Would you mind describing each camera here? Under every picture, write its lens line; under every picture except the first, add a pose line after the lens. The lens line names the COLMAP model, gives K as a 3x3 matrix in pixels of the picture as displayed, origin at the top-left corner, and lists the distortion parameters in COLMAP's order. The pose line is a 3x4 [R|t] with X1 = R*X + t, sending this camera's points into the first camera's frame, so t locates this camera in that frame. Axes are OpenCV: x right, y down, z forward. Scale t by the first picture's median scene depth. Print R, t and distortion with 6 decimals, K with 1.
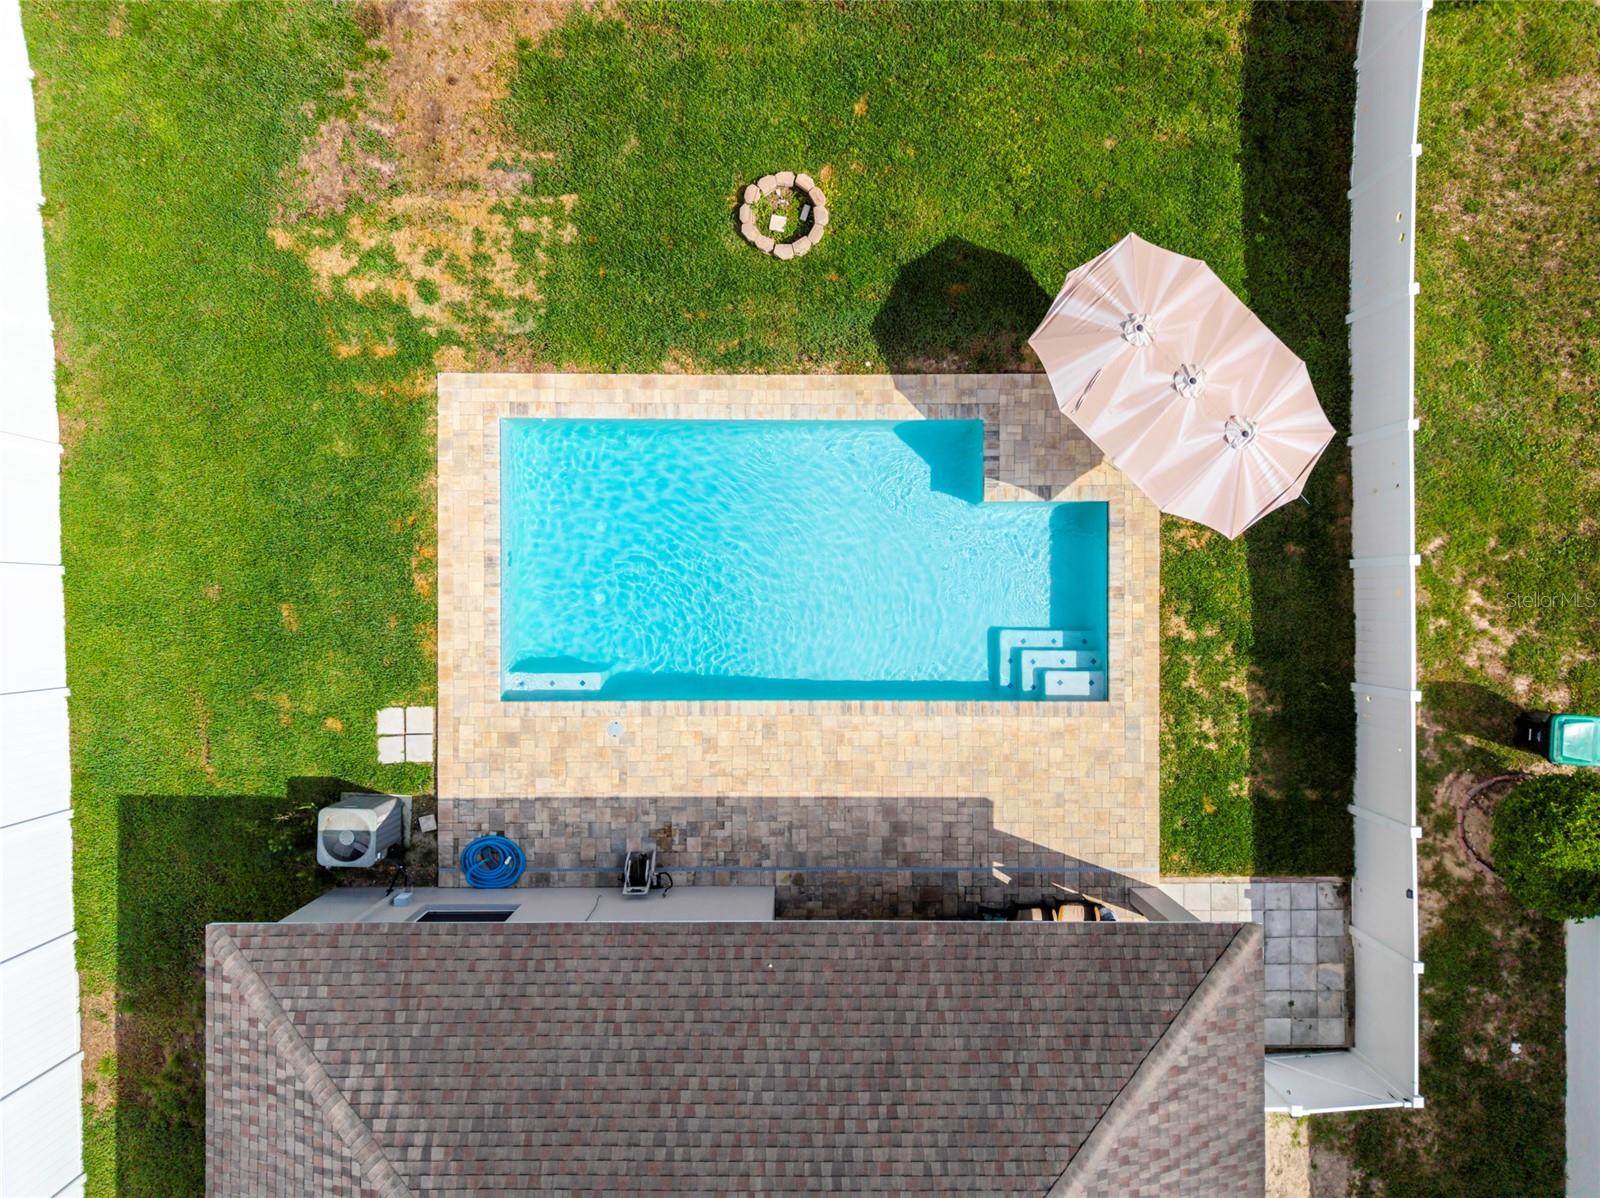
lens RADIAL K [[1086.1, 0, 802.3], [0, 1086.1, 608.7], [0, 0, 1]] dist [-0.002474, 0.000916]
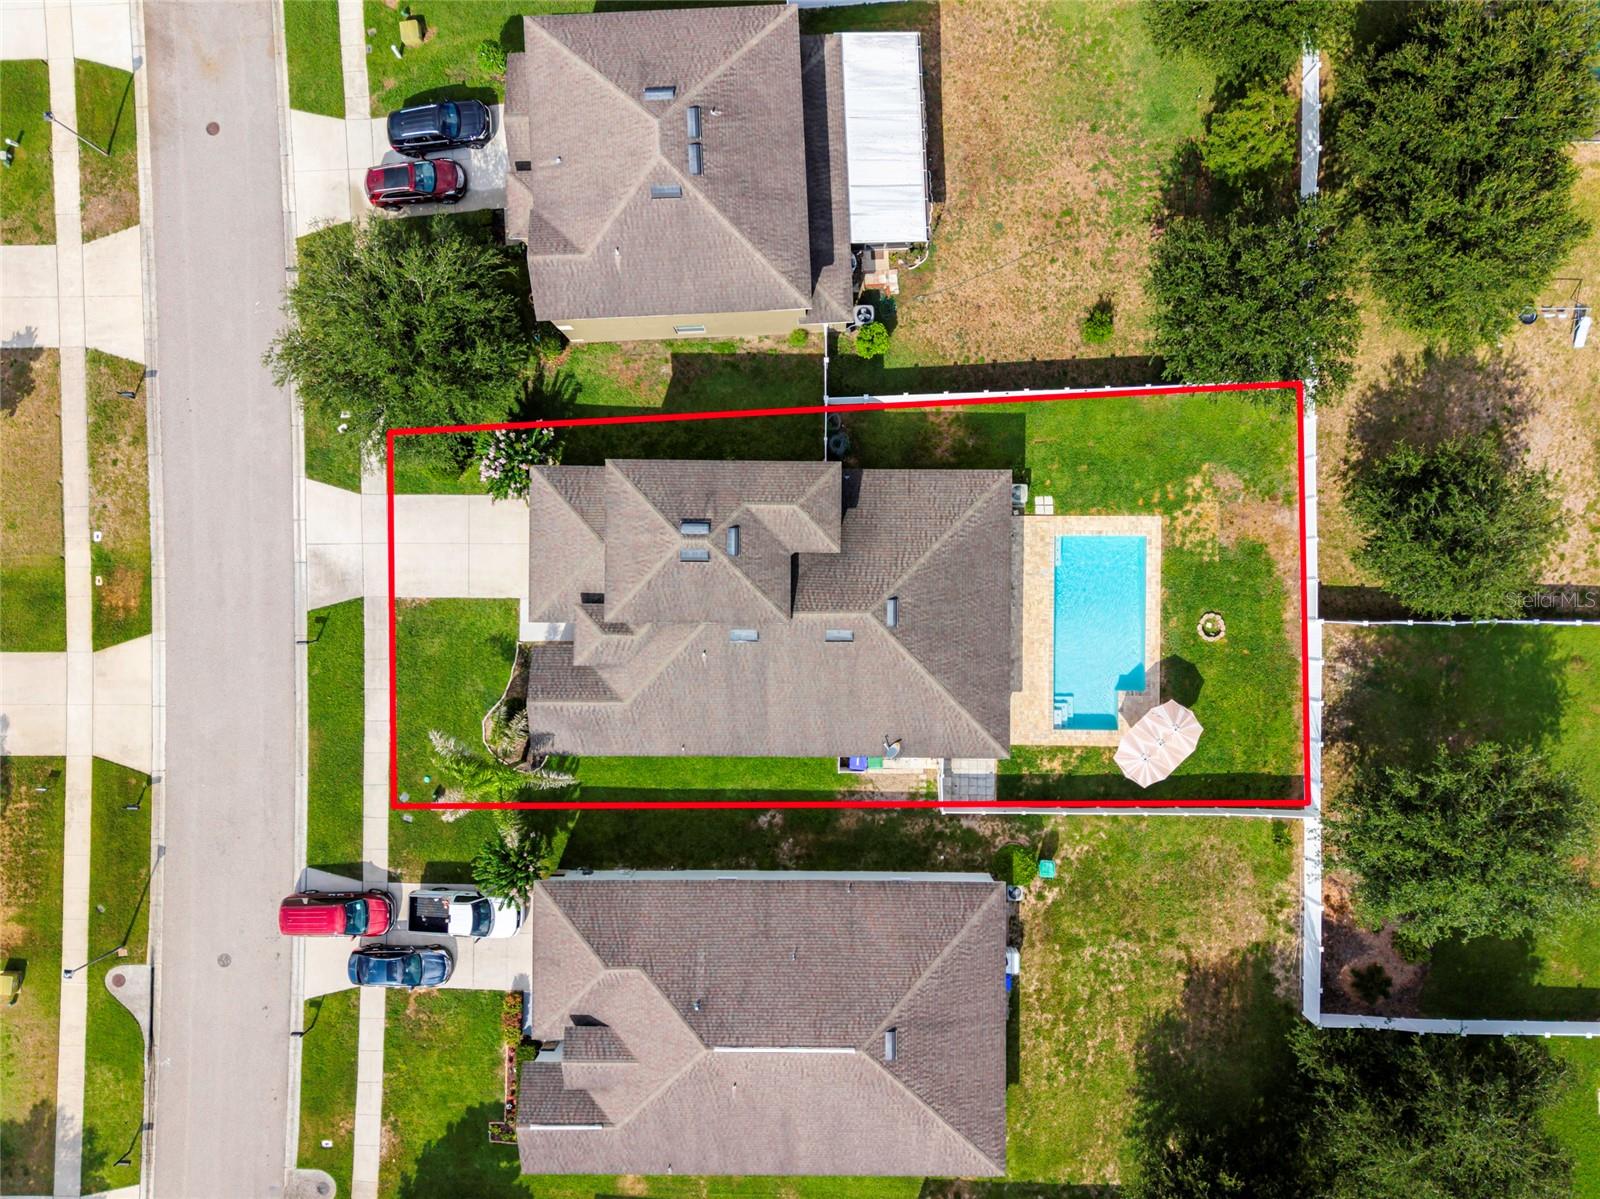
lens RADIAL K [[1086.1, 0, 802.3], [0, 1086.1, 609.2], [0, 0, 1]] dist [-0.002474, 0.000916]
pose [[-0.005888, 0.999952, 0.007776, -0.085970], [-0.998967, -0.006232, 0.045019, 0.672402], [0.045065, -0.007503, 0.998956, -2.170714]]
